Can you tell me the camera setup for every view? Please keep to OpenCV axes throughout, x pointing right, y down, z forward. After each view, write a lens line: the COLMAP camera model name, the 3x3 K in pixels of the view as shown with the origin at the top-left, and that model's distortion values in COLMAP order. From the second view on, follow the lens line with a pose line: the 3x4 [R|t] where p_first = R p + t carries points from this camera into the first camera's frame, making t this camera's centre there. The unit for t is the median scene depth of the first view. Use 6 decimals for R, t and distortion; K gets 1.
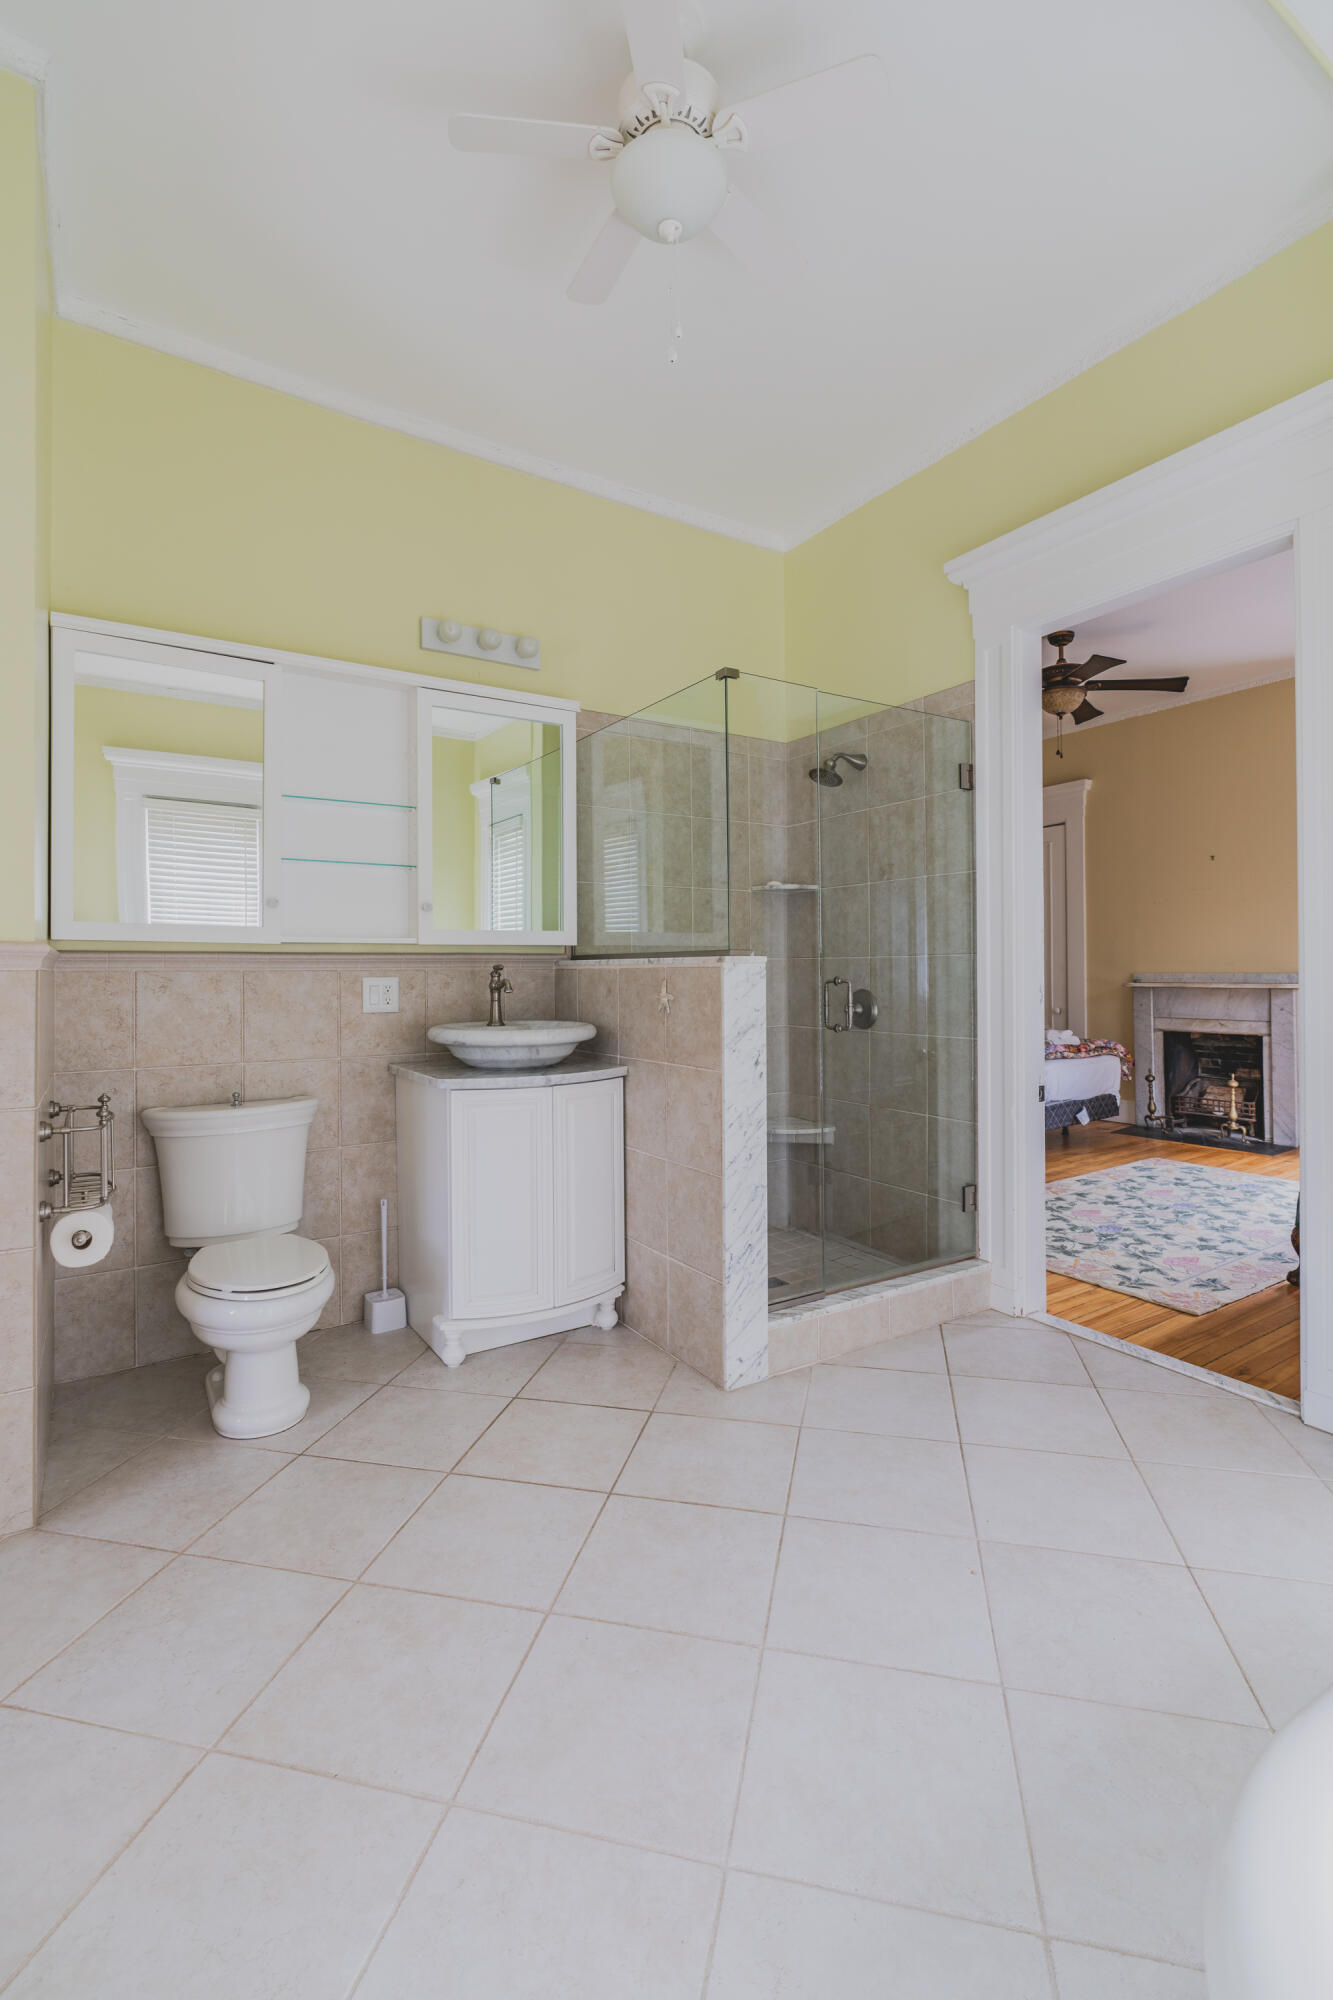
lens RADIAL K [[900.2, 0, 673.2], [0, 900.2, 966.0], [0, 0, 1]] dist [-0.012940, 0.000229]
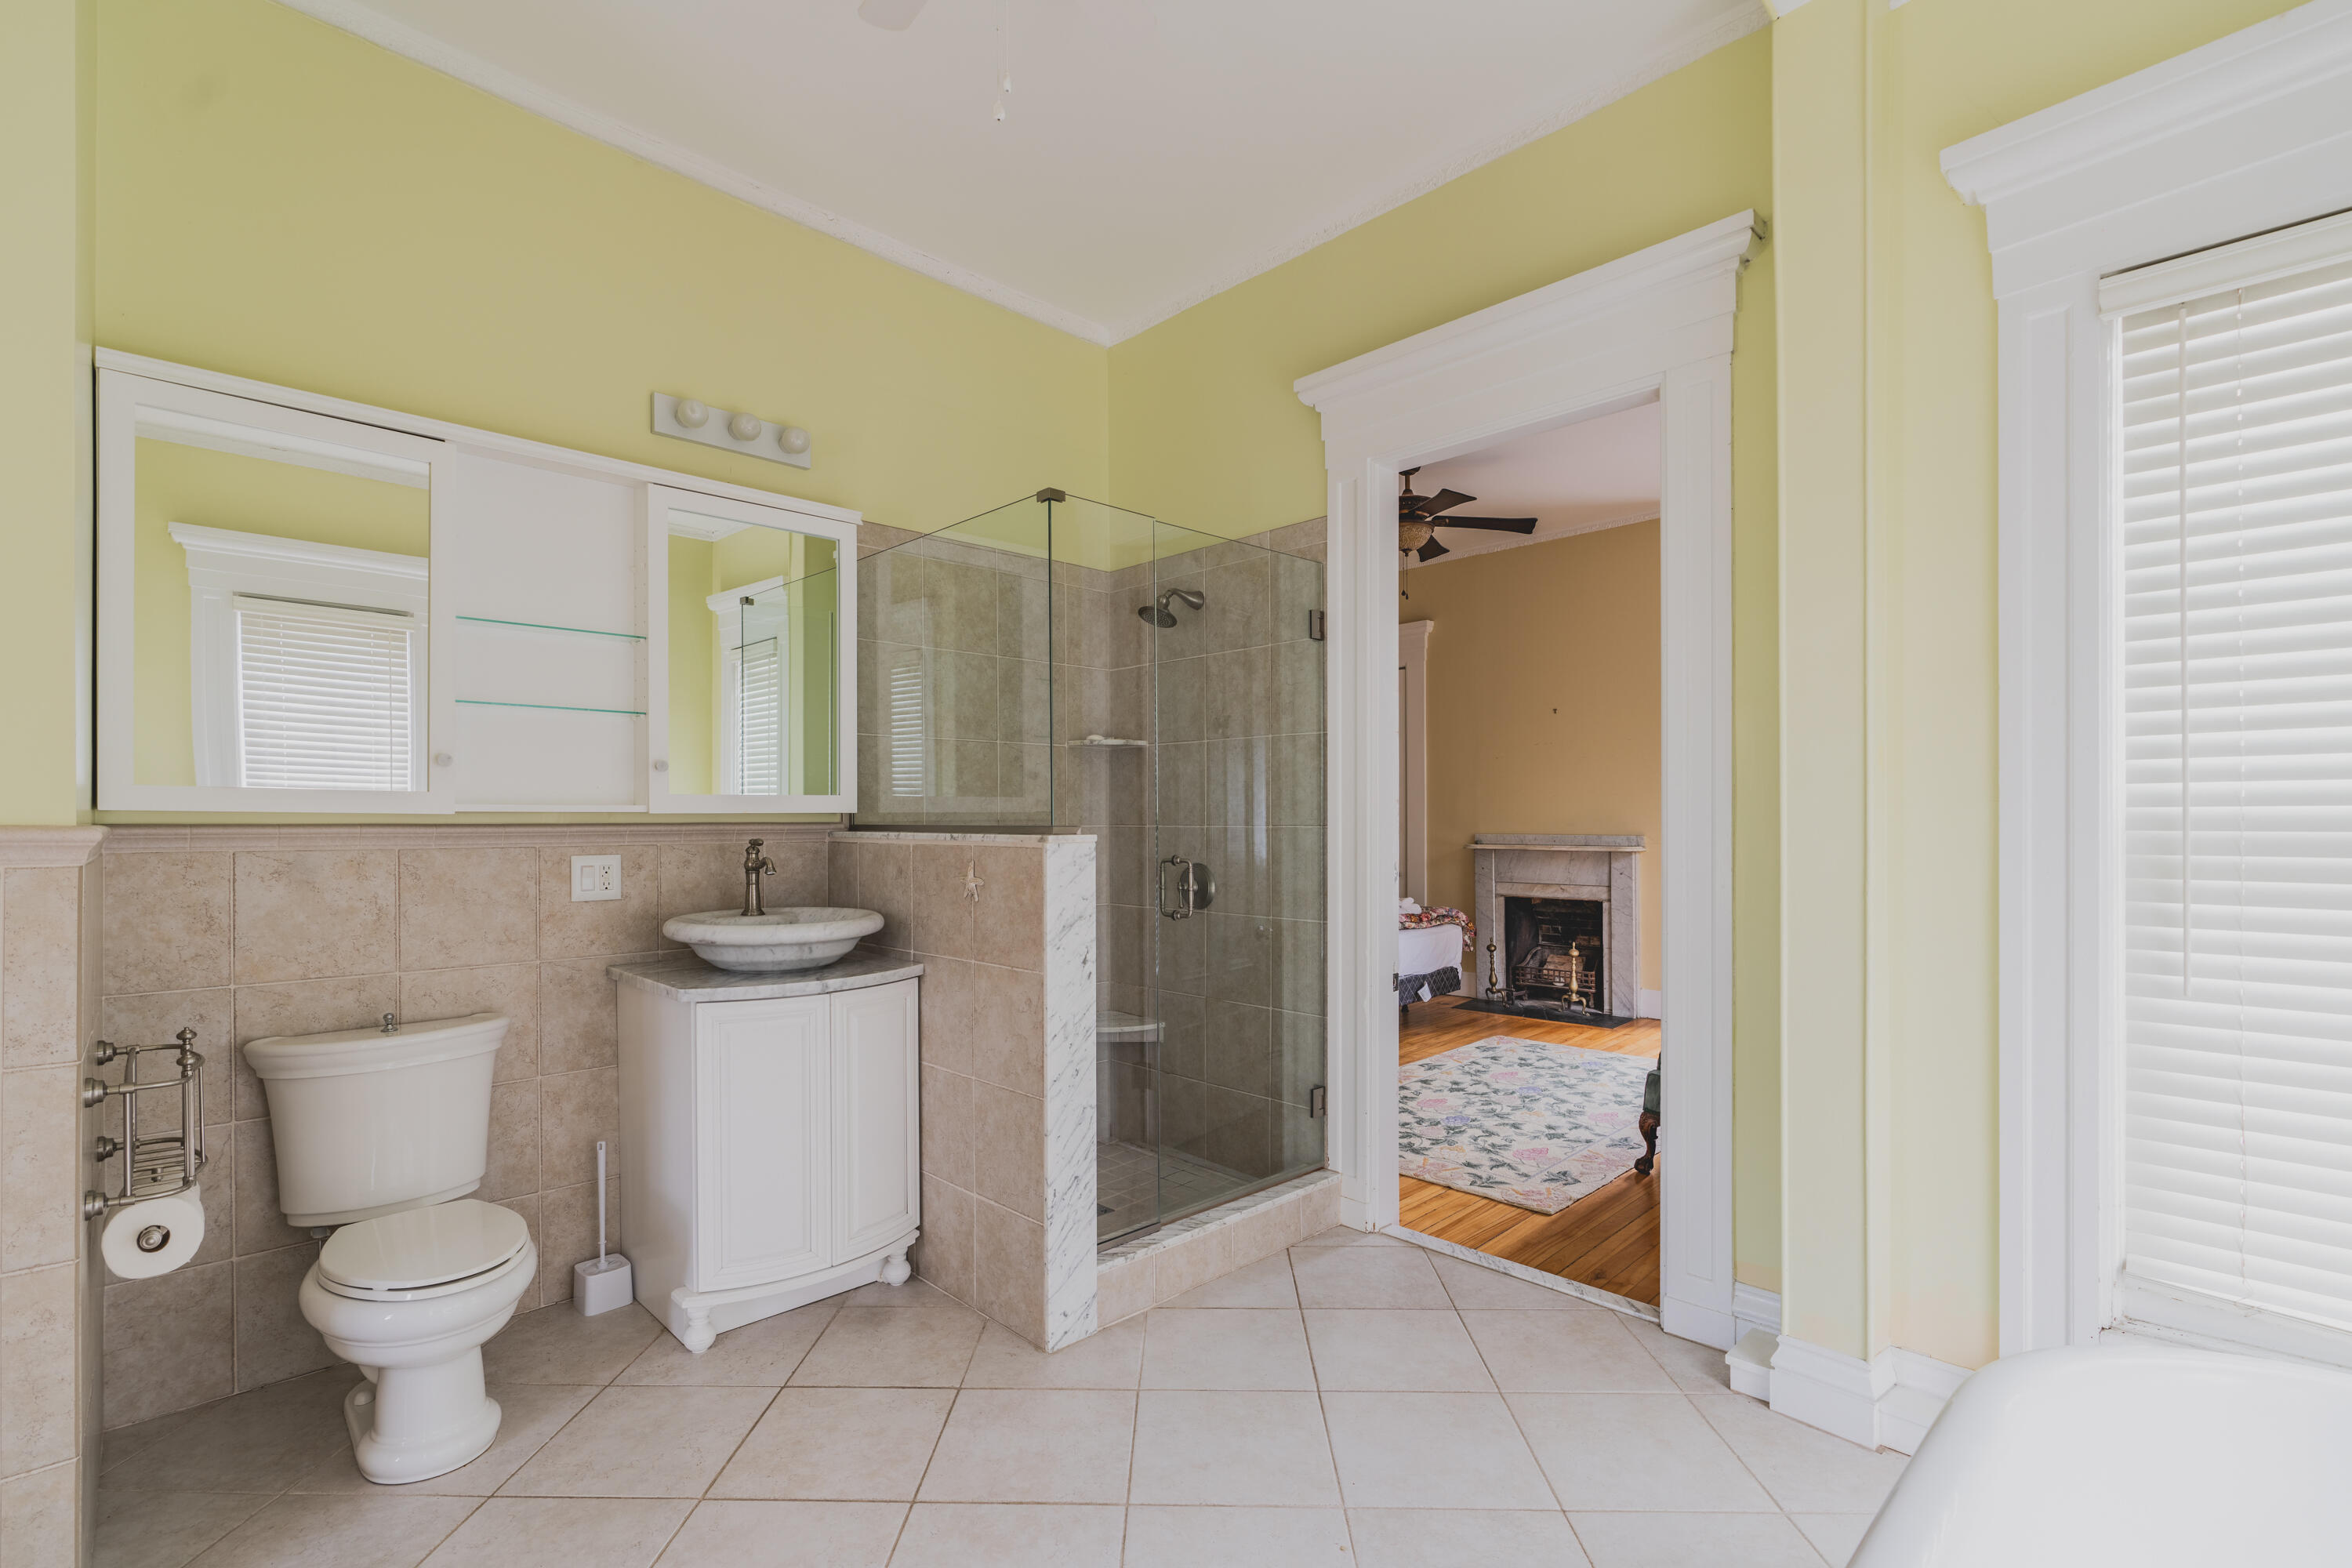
lens RADIAL K [[1051.3, 0, 1170.0], [0, 1051.3, 821.0], [0, 0, 1]] dist [-0.012495, 0.002373]
pose [[0.979649, 0.003104, 0.200696, -0.022257], [-0.004583, 0.999966, 0.006907, -0.025361], [-0.200668, -0.007686, 0.979629, 0.016690]]
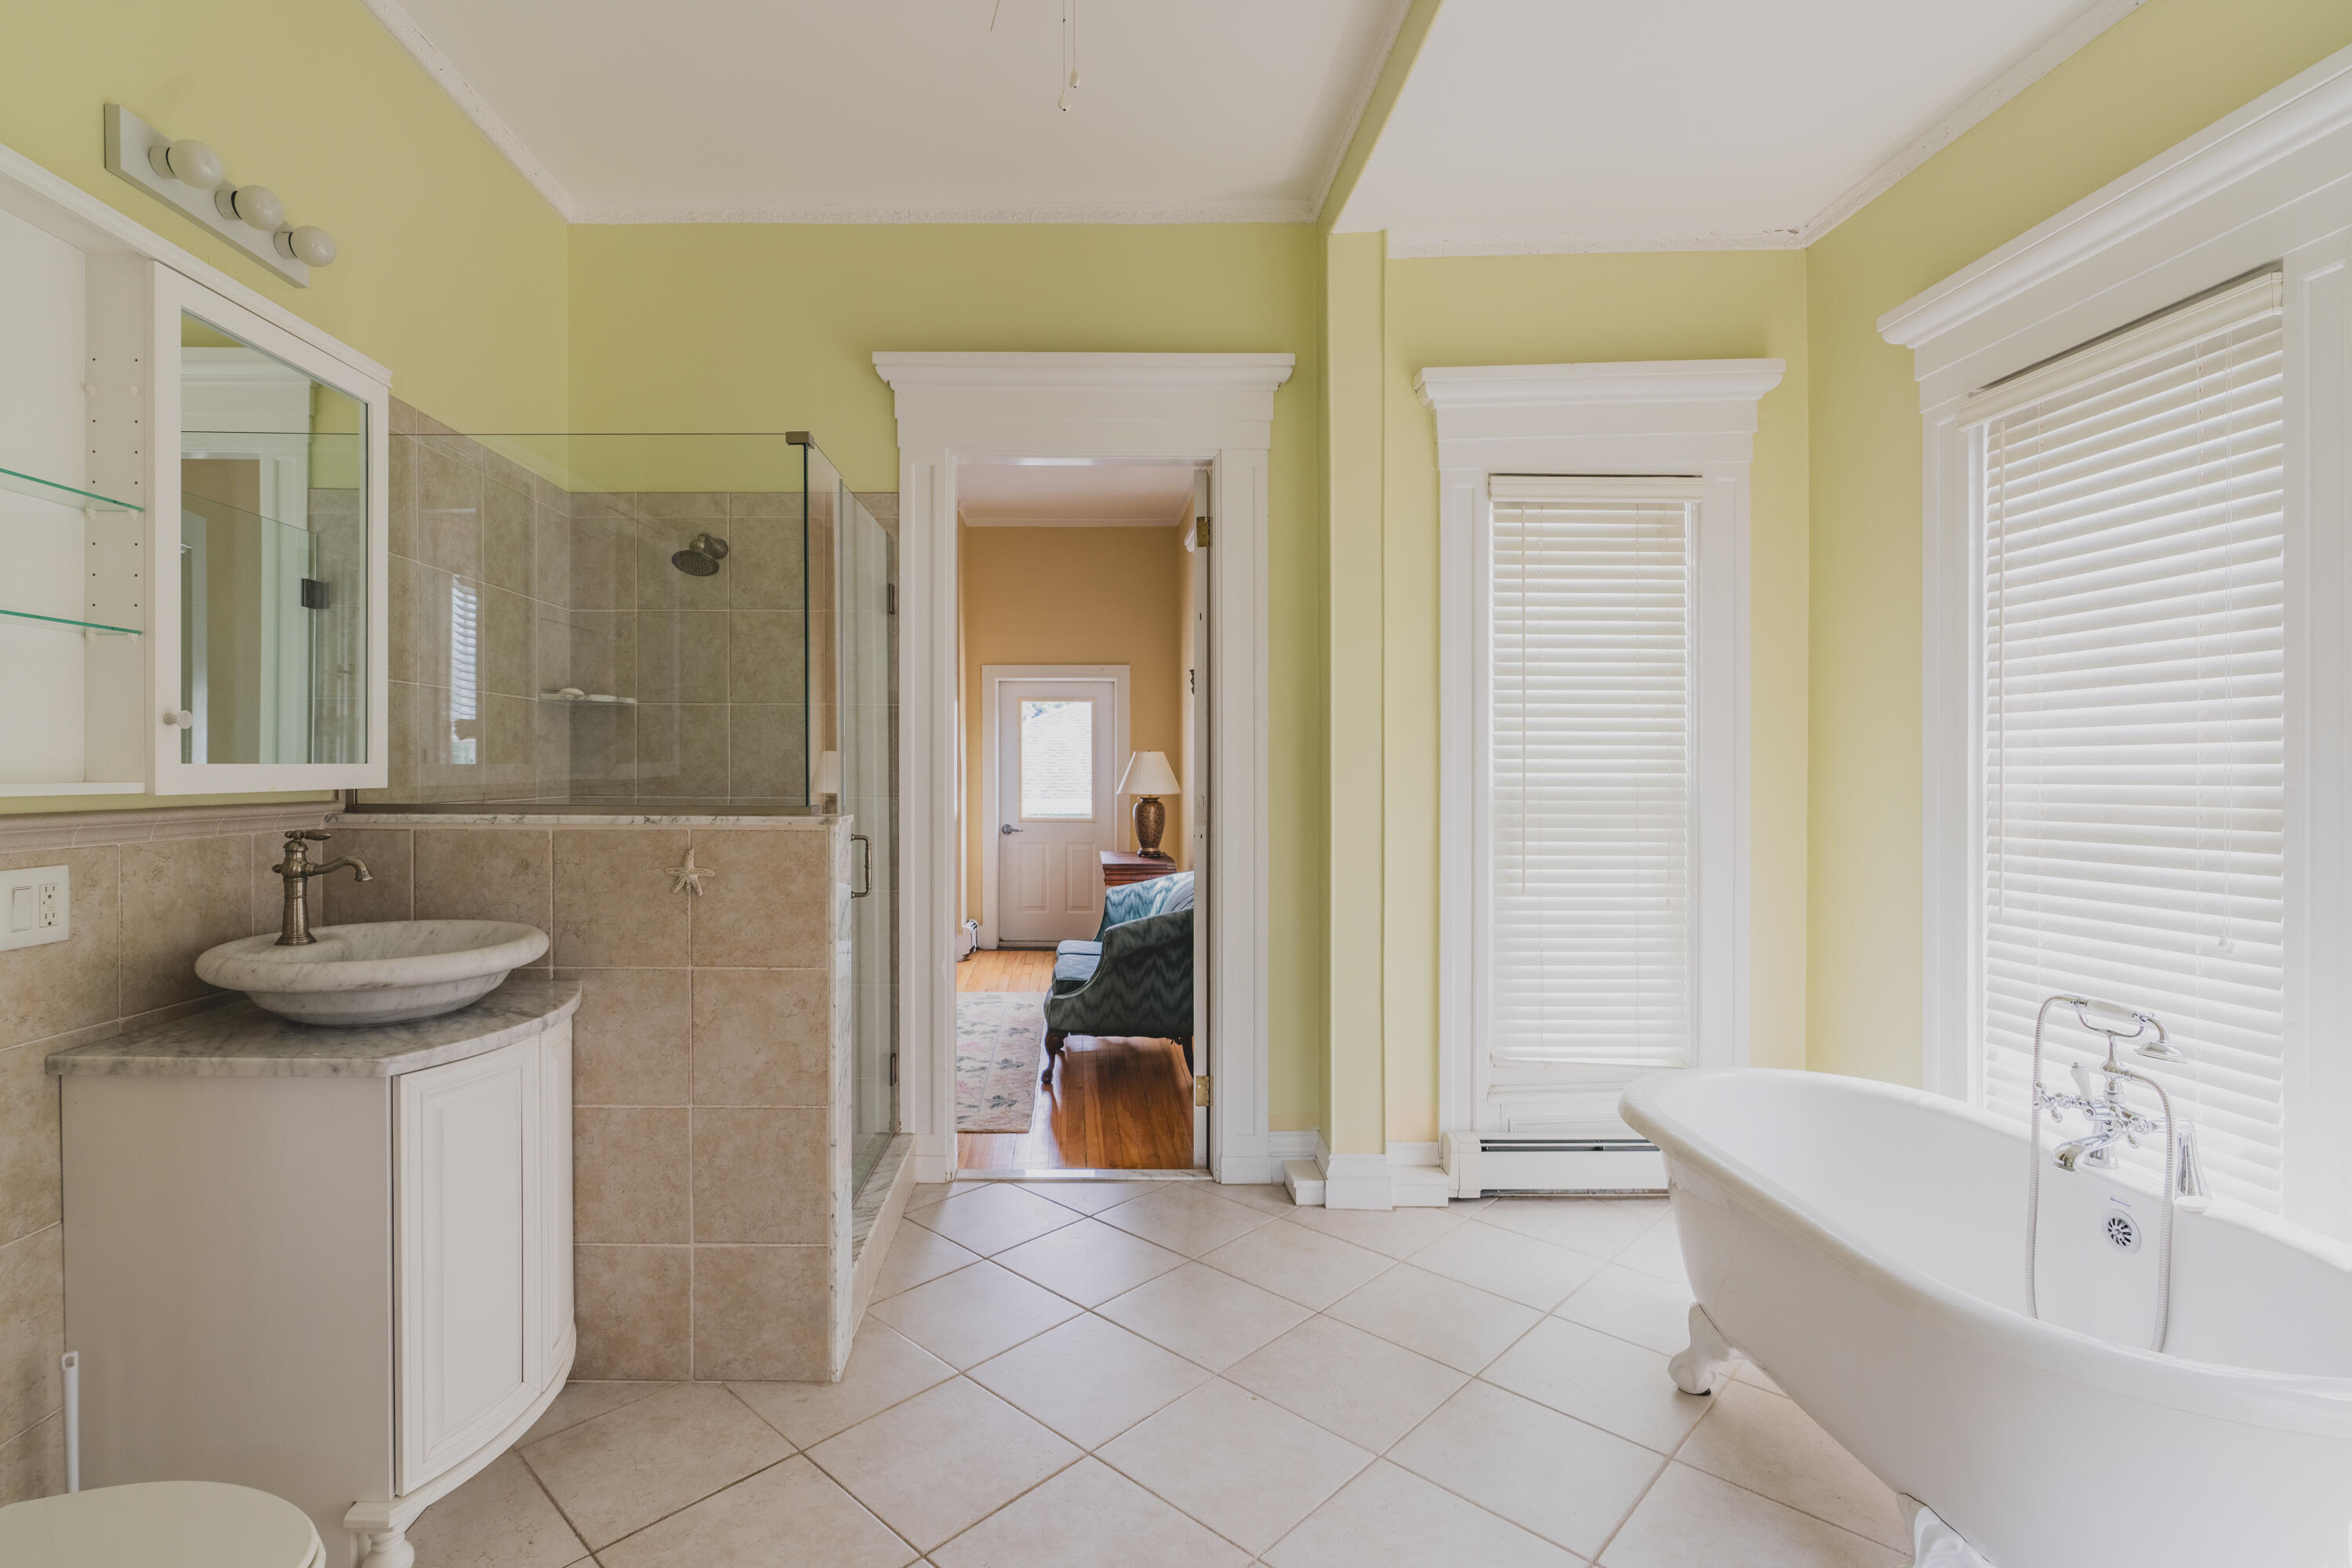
lens RADIAL K [[1081.4, 0, 1062.8], [0, 1081.4, 772.1], [0, 0, 1]] dist [-0.009911, 0.000188]
pose [[0.545426, 0.006156, 0.838137, -0.493454], [-0.011141, 0.999938, -0.000094, -0.041271], [-0.838085, -0.009286, 0.545460, 0.273825]]
